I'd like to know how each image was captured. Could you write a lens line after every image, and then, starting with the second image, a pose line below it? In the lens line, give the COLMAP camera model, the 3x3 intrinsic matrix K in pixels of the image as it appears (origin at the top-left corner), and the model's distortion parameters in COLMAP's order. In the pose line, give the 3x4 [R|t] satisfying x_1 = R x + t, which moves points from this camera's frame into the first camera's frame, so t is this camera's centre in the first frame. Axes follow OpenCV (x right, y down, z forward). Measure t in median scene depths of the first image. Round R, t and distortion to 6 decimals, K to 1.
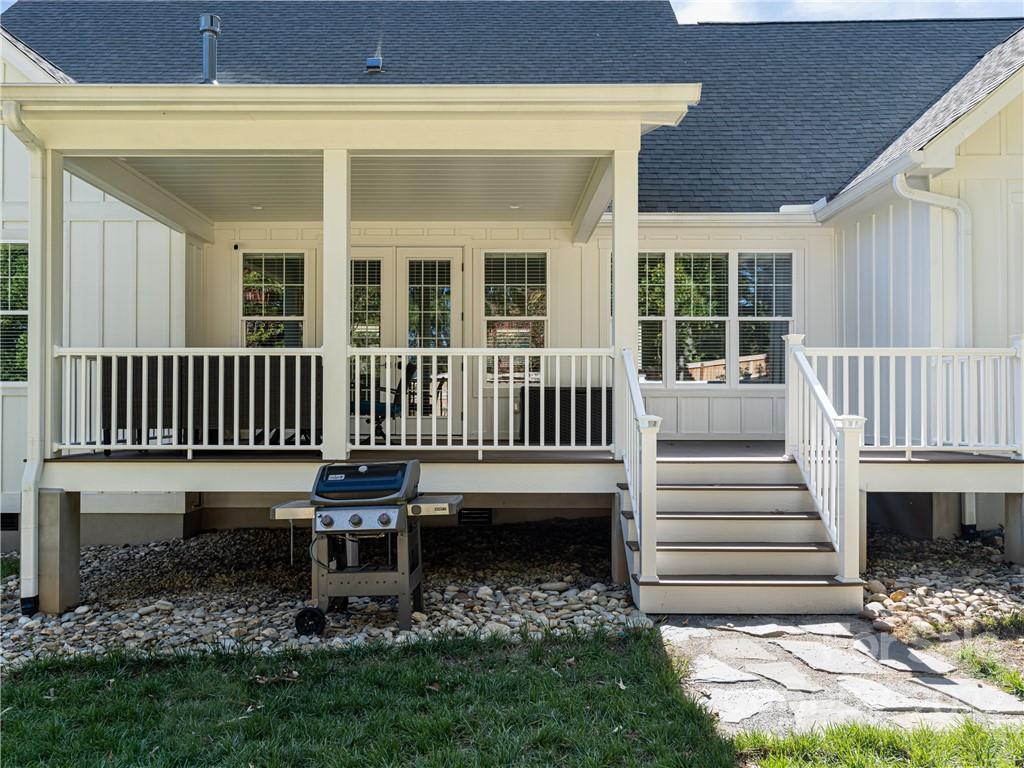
lens RADIAL K [[716.1, 0, 512.0], [0, 716.1, 384.0], [0, 0, 1]] dist [0.000574, 0.003343]
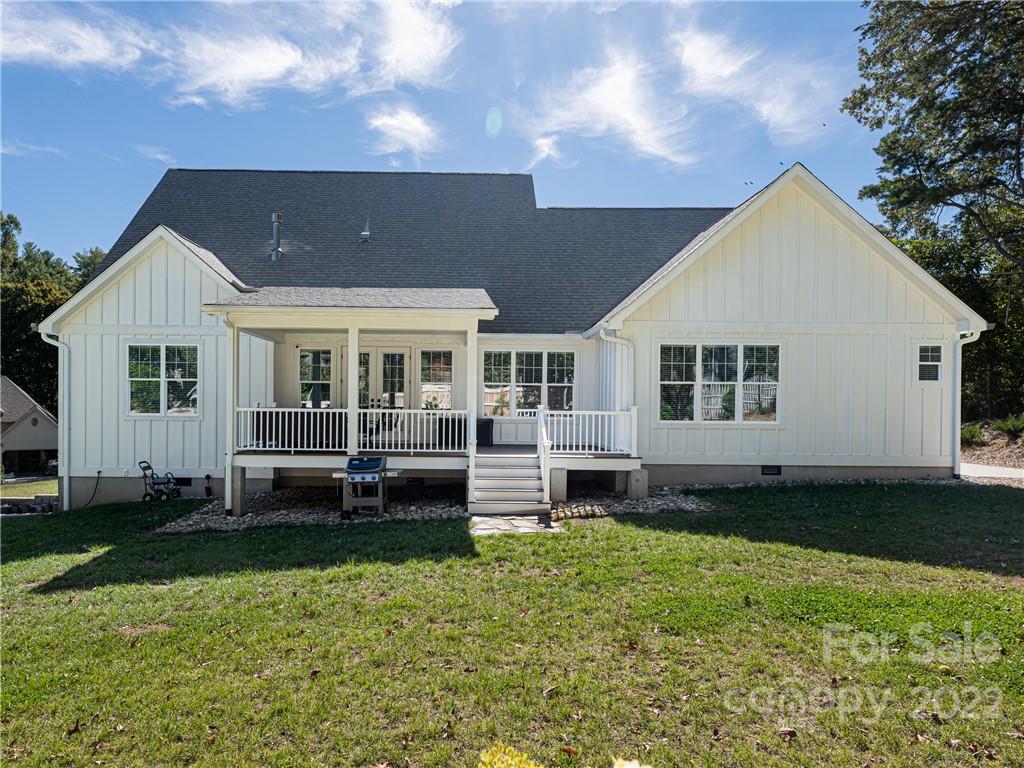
lens RADIAL K [[686.4, 0, 496.0], [0, 686.4, 383.5], [0, 0, 1]] dist [-0.000395, -0.000491]
pose [[0.999733, 0.010233, 0.020729, 0.196229], [-0.010640, 0.999751, 0.019593, -0.192756], [-0.020523, -0.019808, 0.999593, -1.376474]]
